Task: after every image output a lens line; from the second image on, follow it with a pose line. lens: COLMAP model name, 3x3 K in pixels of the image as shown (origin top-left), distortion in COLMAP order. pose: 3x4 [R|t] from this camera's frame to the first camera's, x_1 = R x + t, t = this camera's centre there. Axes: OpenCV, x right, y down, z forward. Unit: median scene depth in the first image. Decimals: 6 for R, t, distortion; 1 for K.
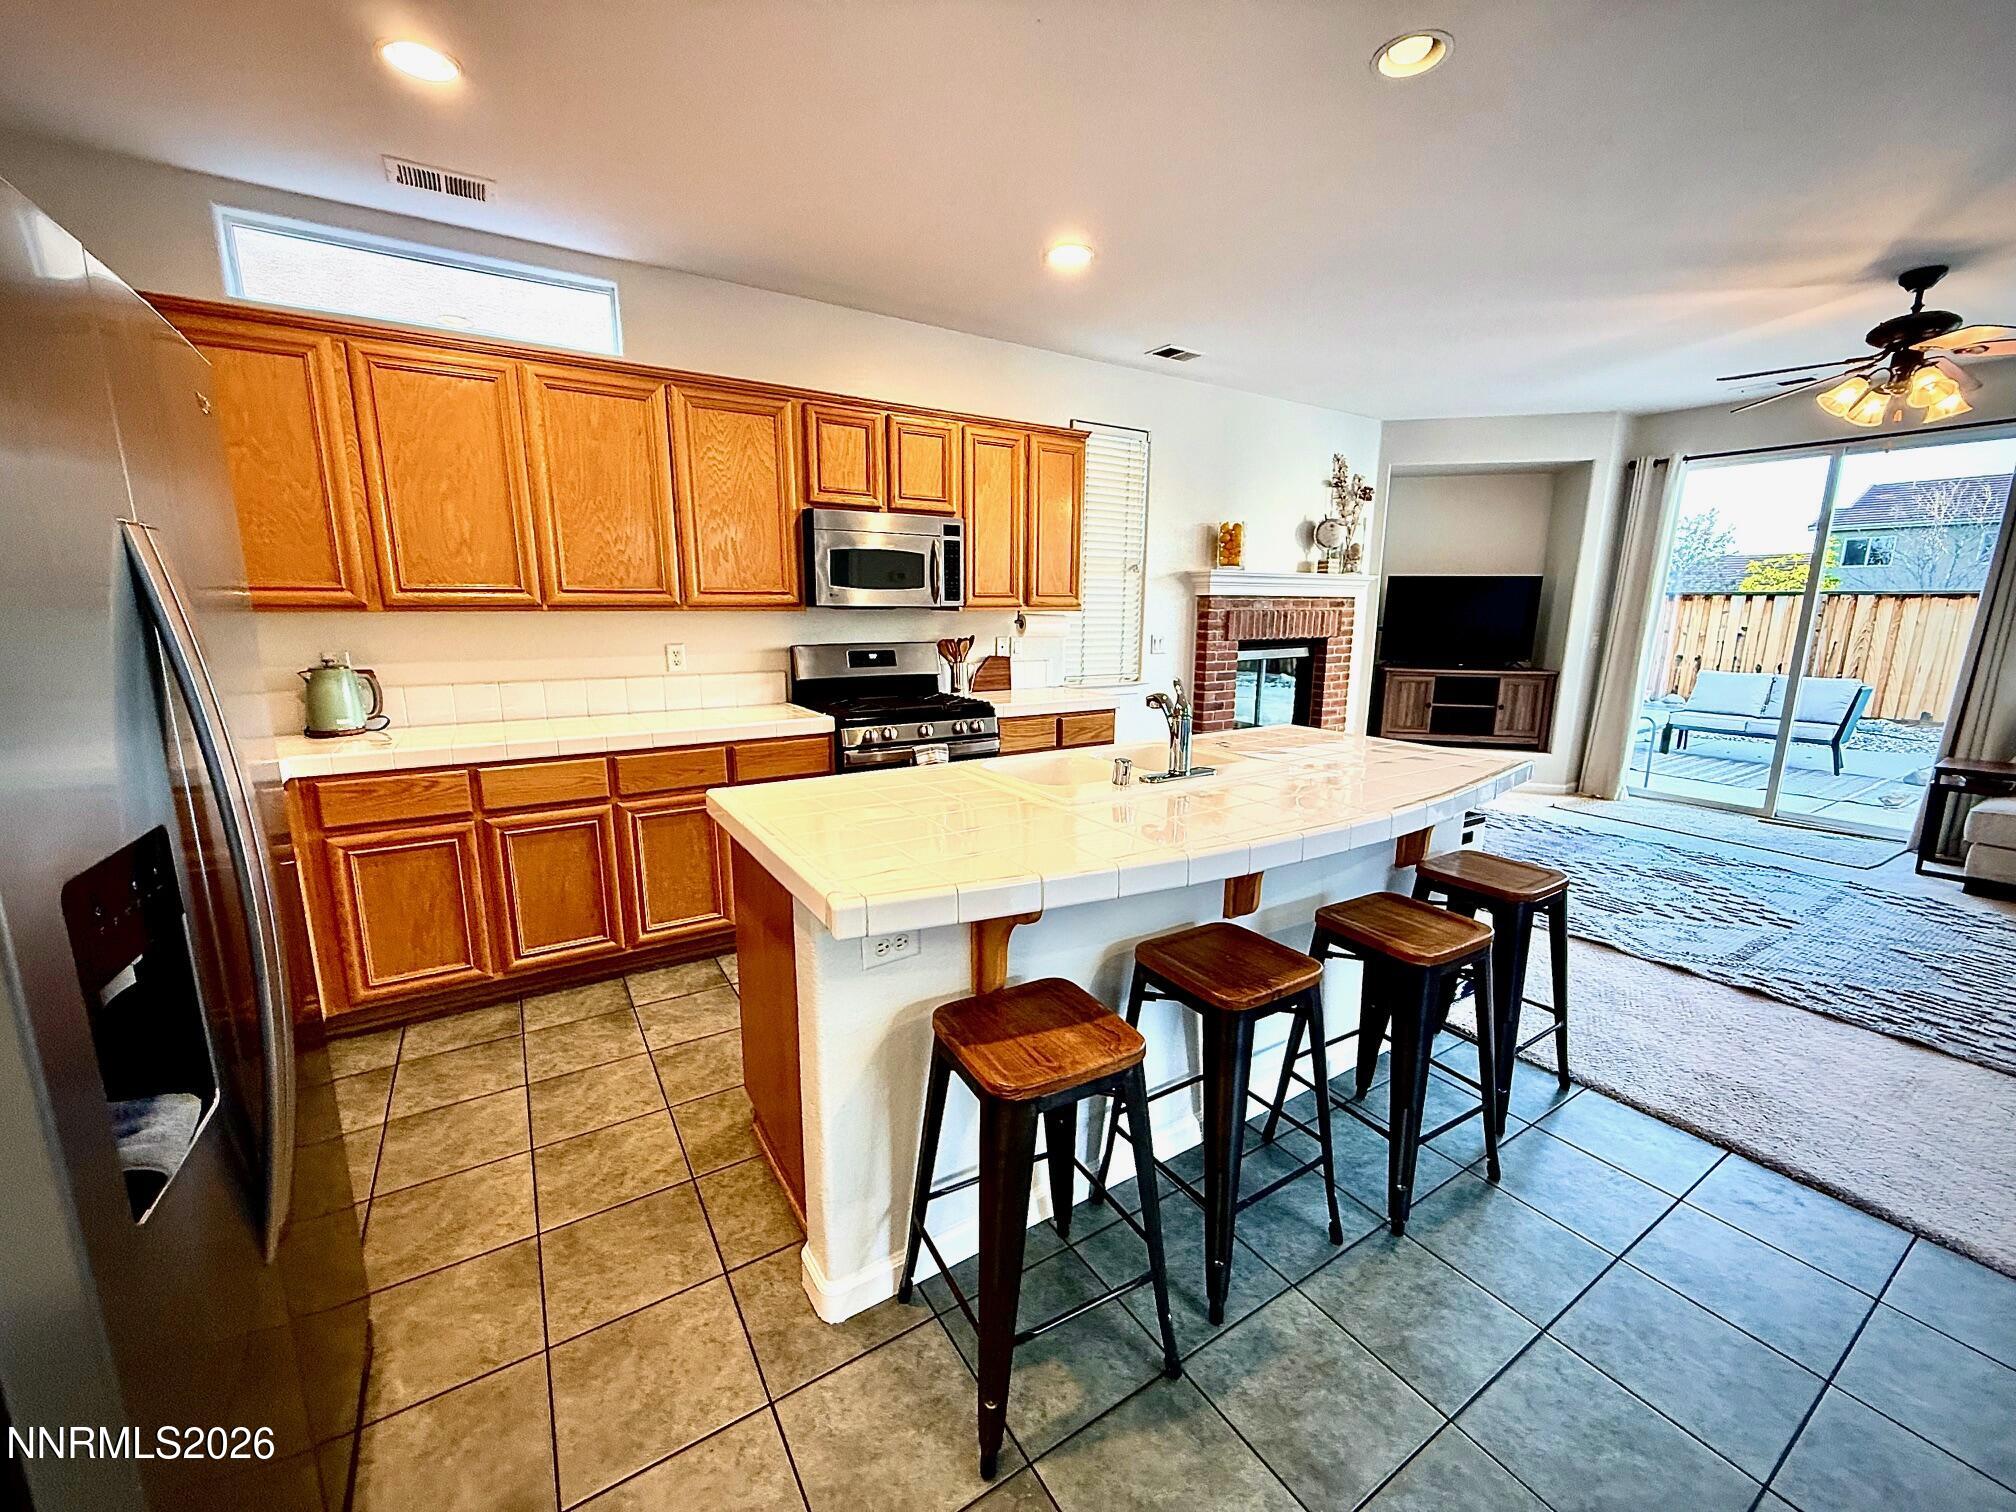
lens RADIAL K [[799.7, 0, 999.9], [0, 799.7, 757.7], [0, 0, 1]] dist [-0.002490, -0.000150]
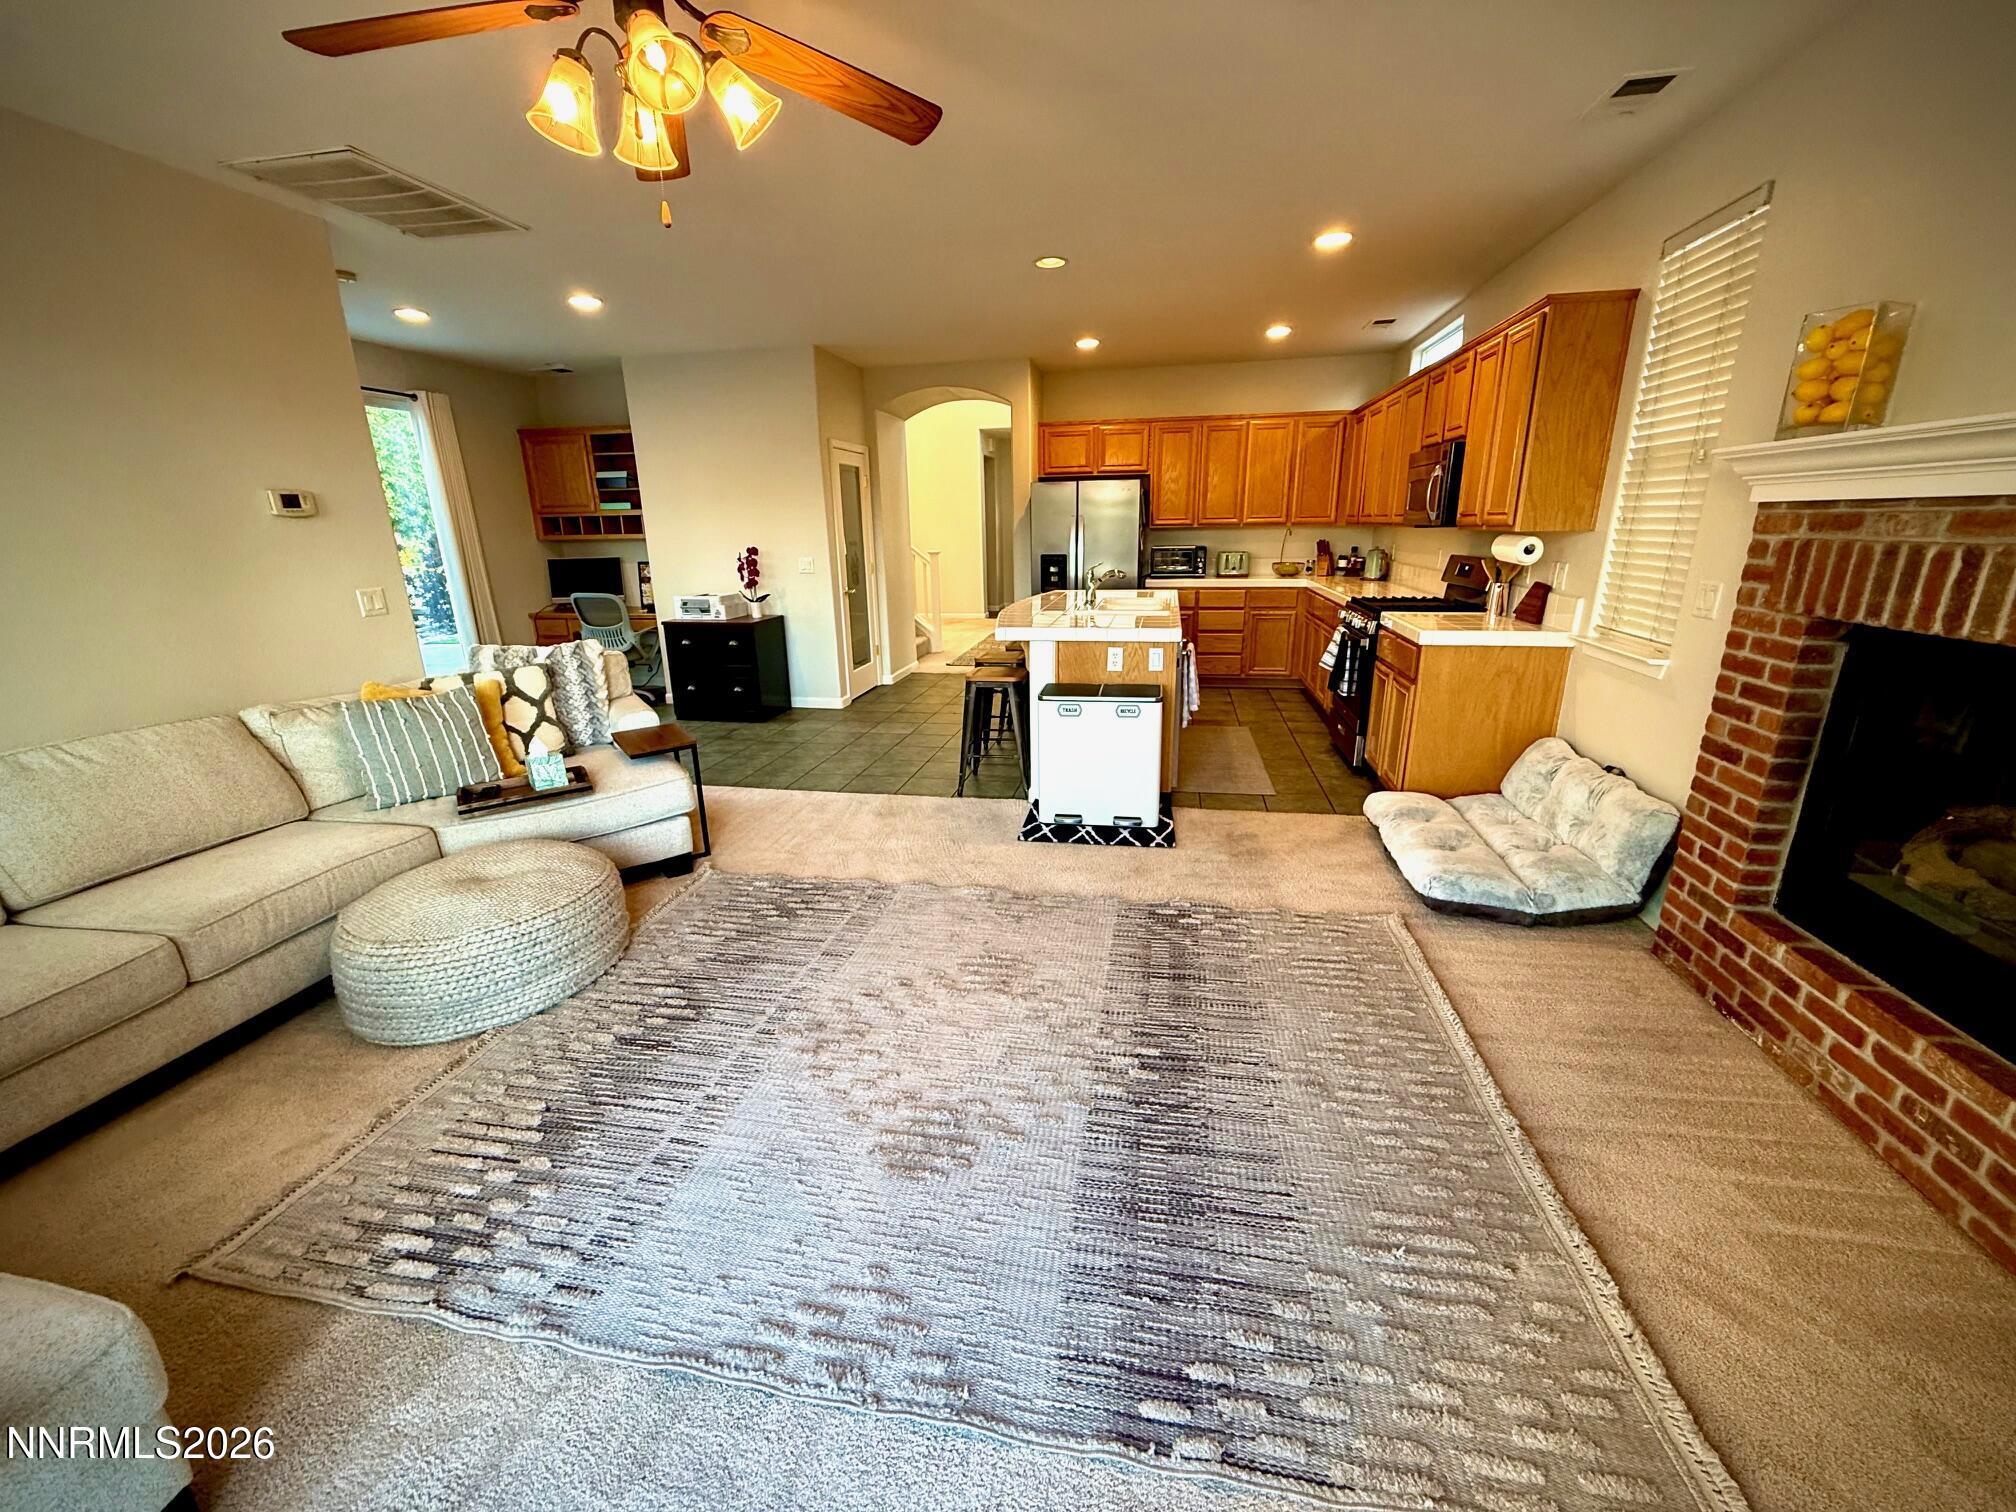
lens RADIAL K [[799.7, 0, 1010.6], [0, 799.7, 759.2], [0, 0, 1]] dist [-0.002490, -0.000150]
pose [[-0.679019, 0.208631, -0.703851, 0.872609], [-0.132193, 0.908347, 0.396775, -0.187929], [0.722121, 0.362462, -0.589205, 0.975779]]
